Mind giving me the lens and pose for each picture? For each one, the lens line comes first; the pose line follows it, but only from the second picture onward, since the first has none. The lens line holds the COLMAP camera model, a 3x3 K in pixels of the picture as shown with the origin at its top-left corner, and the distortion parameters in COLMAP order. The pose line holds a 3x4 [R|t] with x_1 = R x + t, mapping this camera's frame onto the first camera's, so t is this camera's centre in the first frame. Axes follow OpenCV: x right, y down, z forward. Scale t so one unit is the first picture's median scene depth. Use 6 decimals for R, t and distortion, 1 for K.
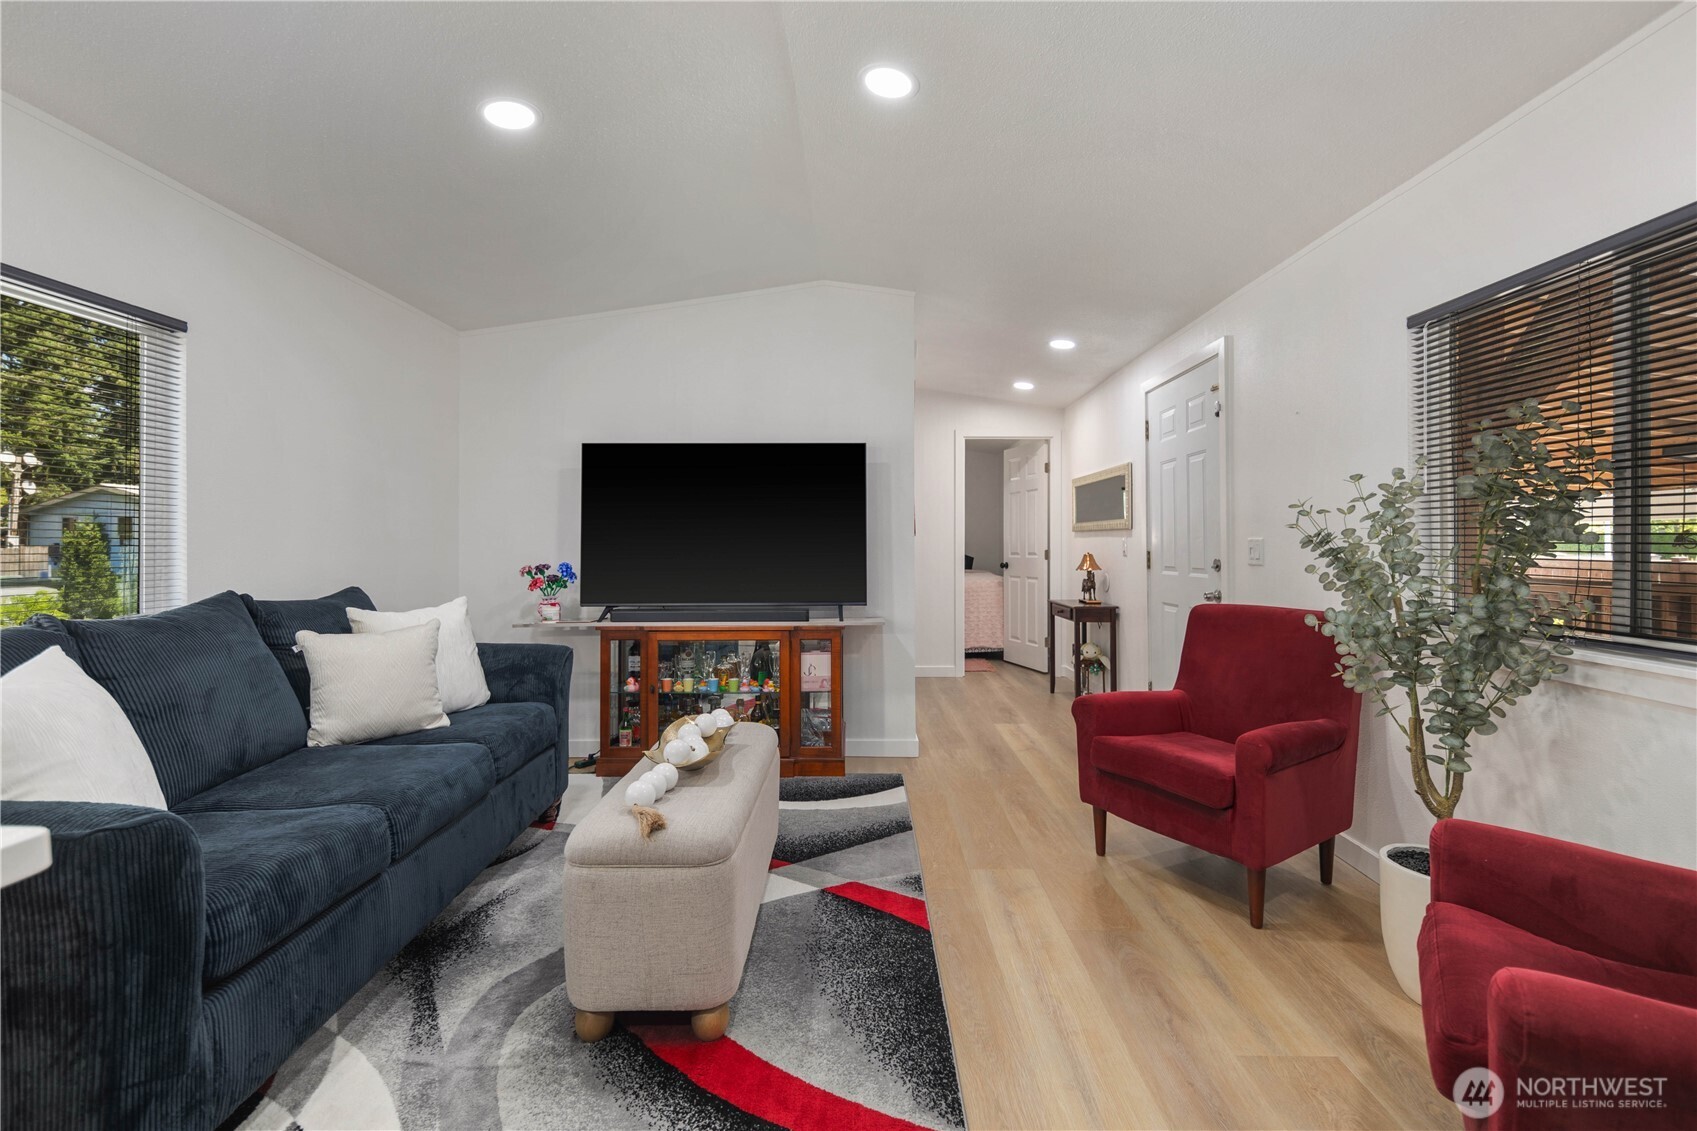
lens RADIAL K [[744.0, 0, 856.0], [0, 744.0, 552.7], [0, 0, 1]] dist [0.003860, -0.001627]
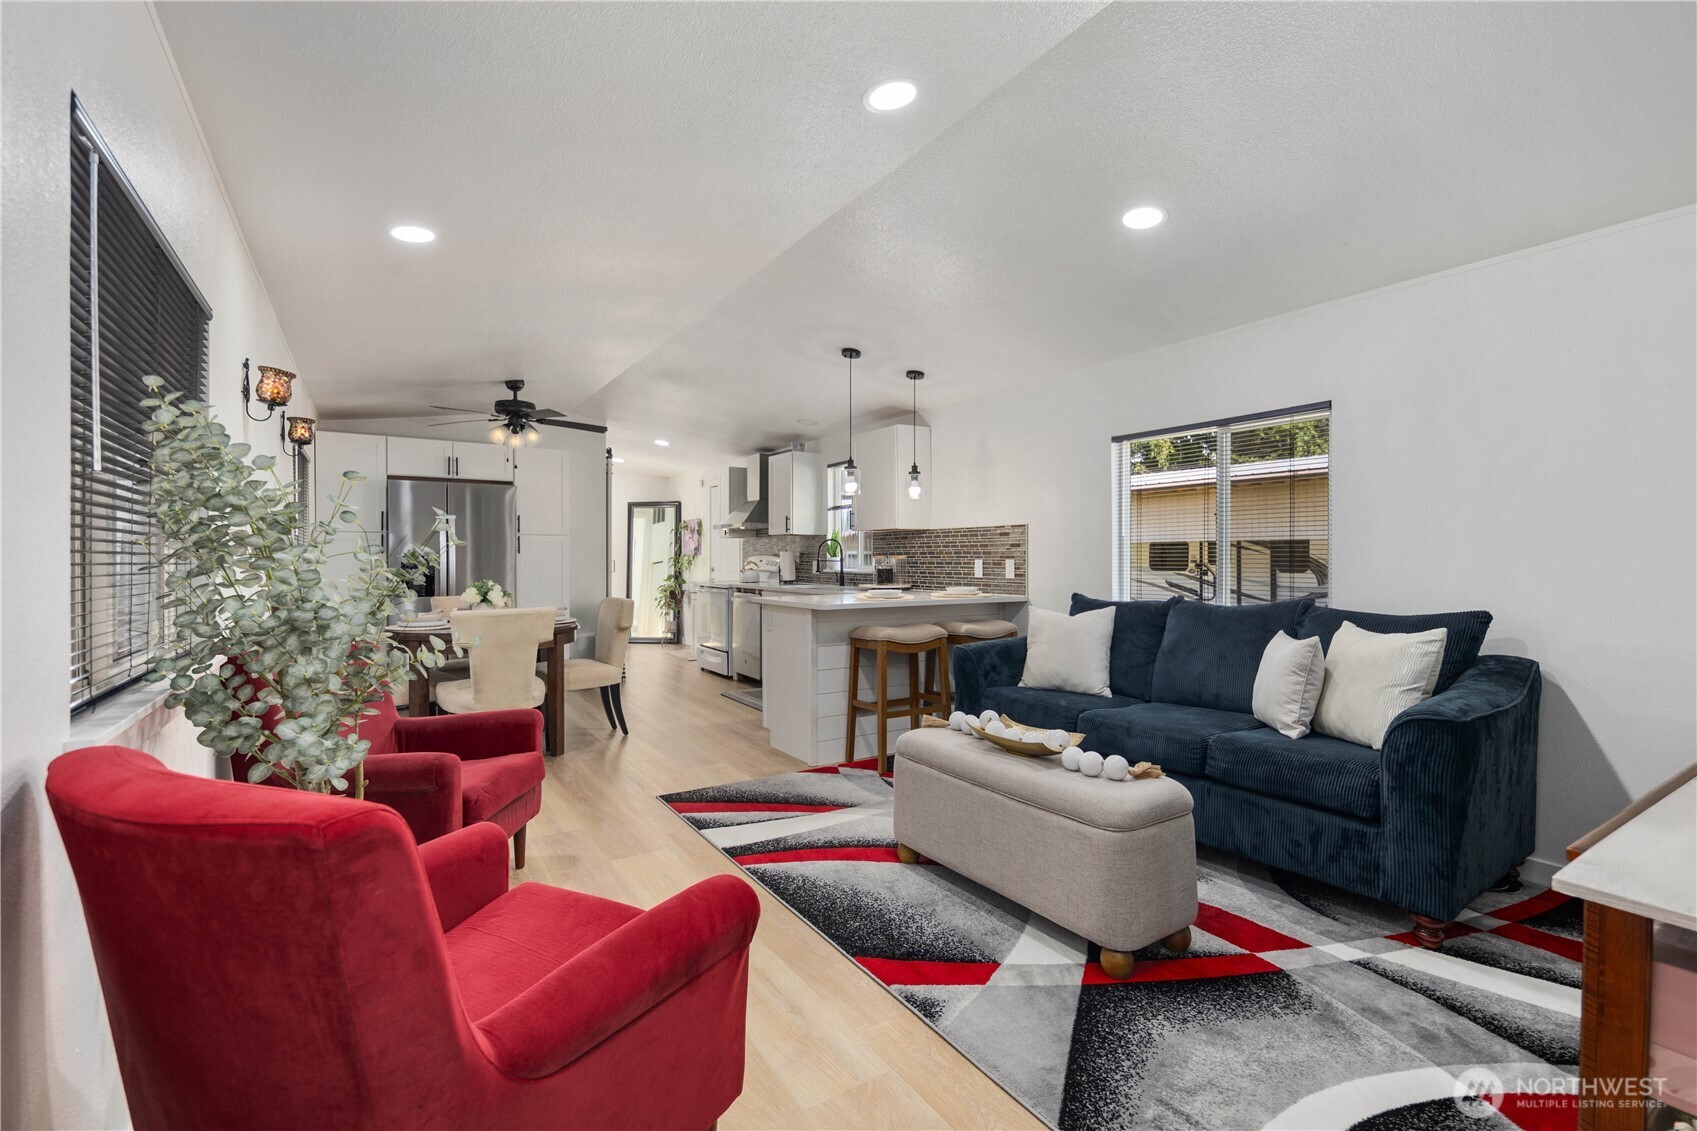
lens RADIAL K [[744.0, 0, 852.9], [0, 744.0, 570.9], [0, 0, 1]] dist [0.003860, -0.001627]
pose [[-0.836614, 0.006866, -0.547750, 0.473112], [-0.007494, 0.999684, 0.023978, -0.017873], [0.547742, 0.024165, -0.836298, 1.353203]]
